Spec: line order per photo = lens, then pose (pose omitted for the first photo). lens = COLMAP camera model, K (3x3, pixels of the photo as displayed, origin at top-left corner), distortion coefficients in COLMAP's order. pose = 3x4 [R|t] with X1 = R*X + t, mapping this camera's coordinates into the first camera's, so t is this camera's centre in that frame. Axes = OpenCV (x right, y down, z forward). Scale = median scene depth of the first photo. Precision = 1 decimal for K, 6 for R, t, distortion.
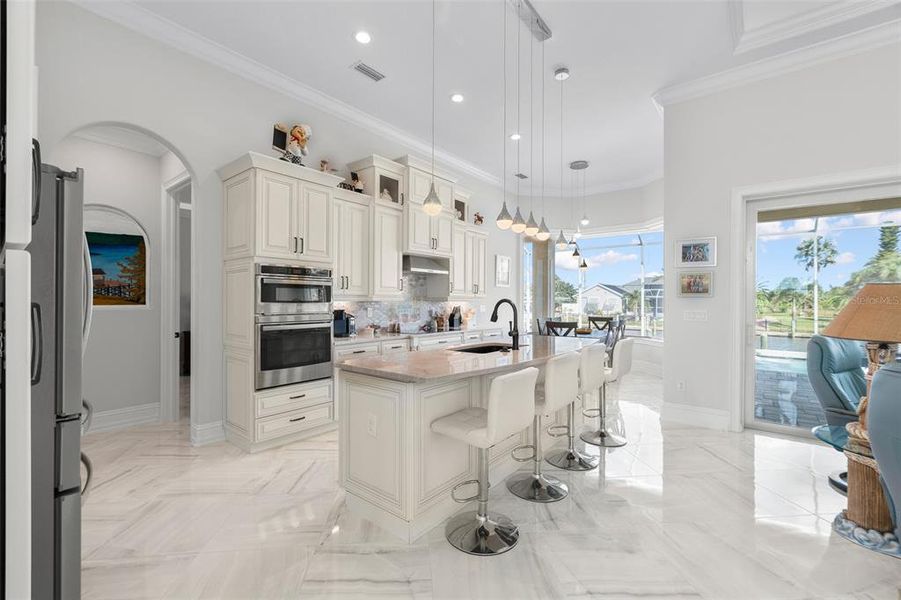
lens RADIAL K [[389.5, 0, 452.3], [0, 389.5, 298.7], [0, 0, 1]] dist [-0.004990, 0.001466]
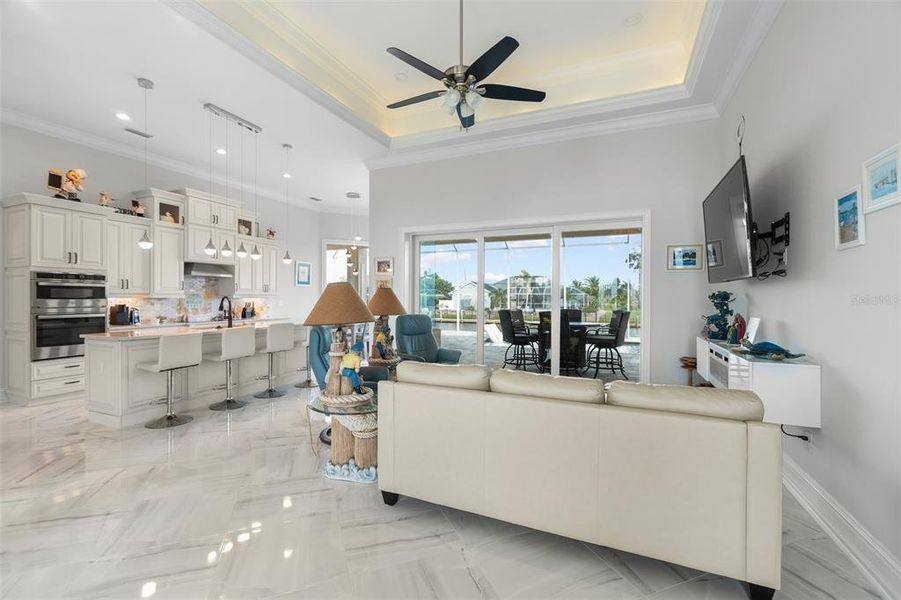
lens RADIAL K [[389.5, 0, 451.8], [0, 389.5, 298.2], [0, 0, 1]] dist [-0.004990, 0.001466]
pose [[0.963832, -0.004873, 0.266465, 0.442337], [0.003308, 0.999975, 0.006321, 0.002417], [-0.266489, -0.005211, 0.963824, -0.572188]]
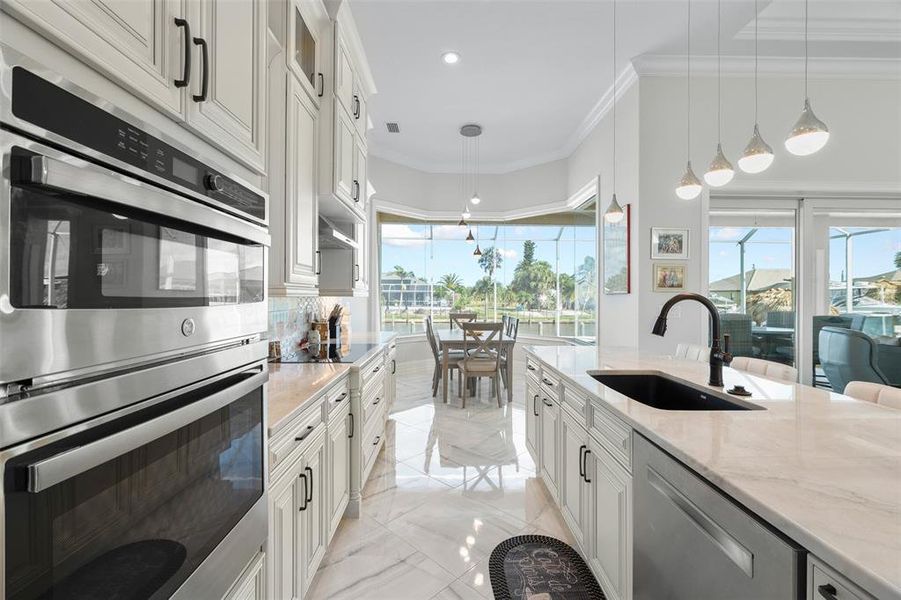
lens RADIAL K [[389.5, 0, 450.1], [0, 389.5, 295.5], [0, 0, 1]] dist [-0.004990, 0.001466]
pose [[0.768783, 0.000273, 0.639510, -0.348132], [-0.005190, 0.999970, 0.005812, 0.001571], [-0.639489, -0.007787, 0.768761, 0.590053]]
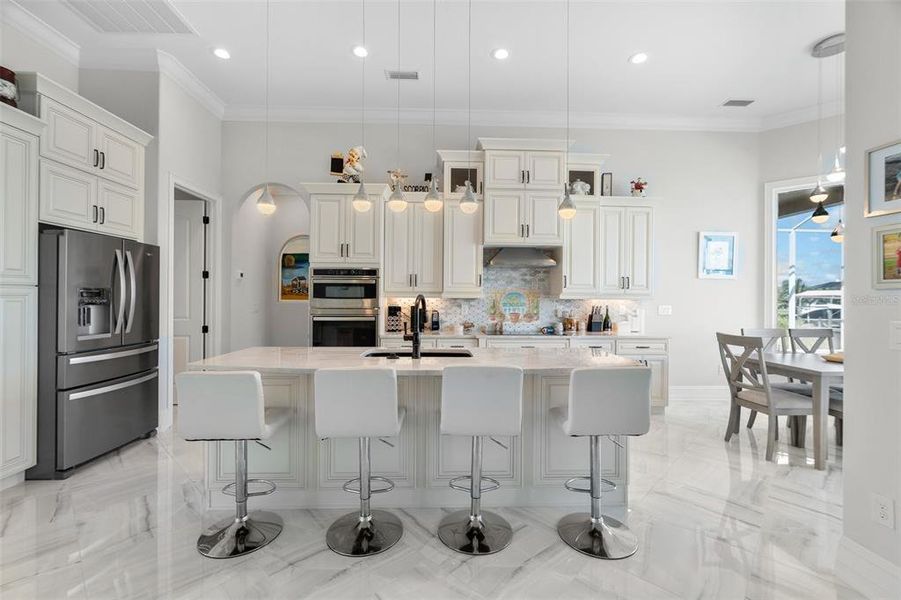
lens RADIAL K [[389.5, 0, 448.8], [0, 389.5, 294.4], [0, 0, 1]] dist [-0.004990, 0.001466]
pose [[0.649762, -0.004851, -0.760123, 0.579436], [-0.001549, 0.999969, -0.007706, 0.004933], [0.760137, 0.006184, 0.649734, 0.382045]]
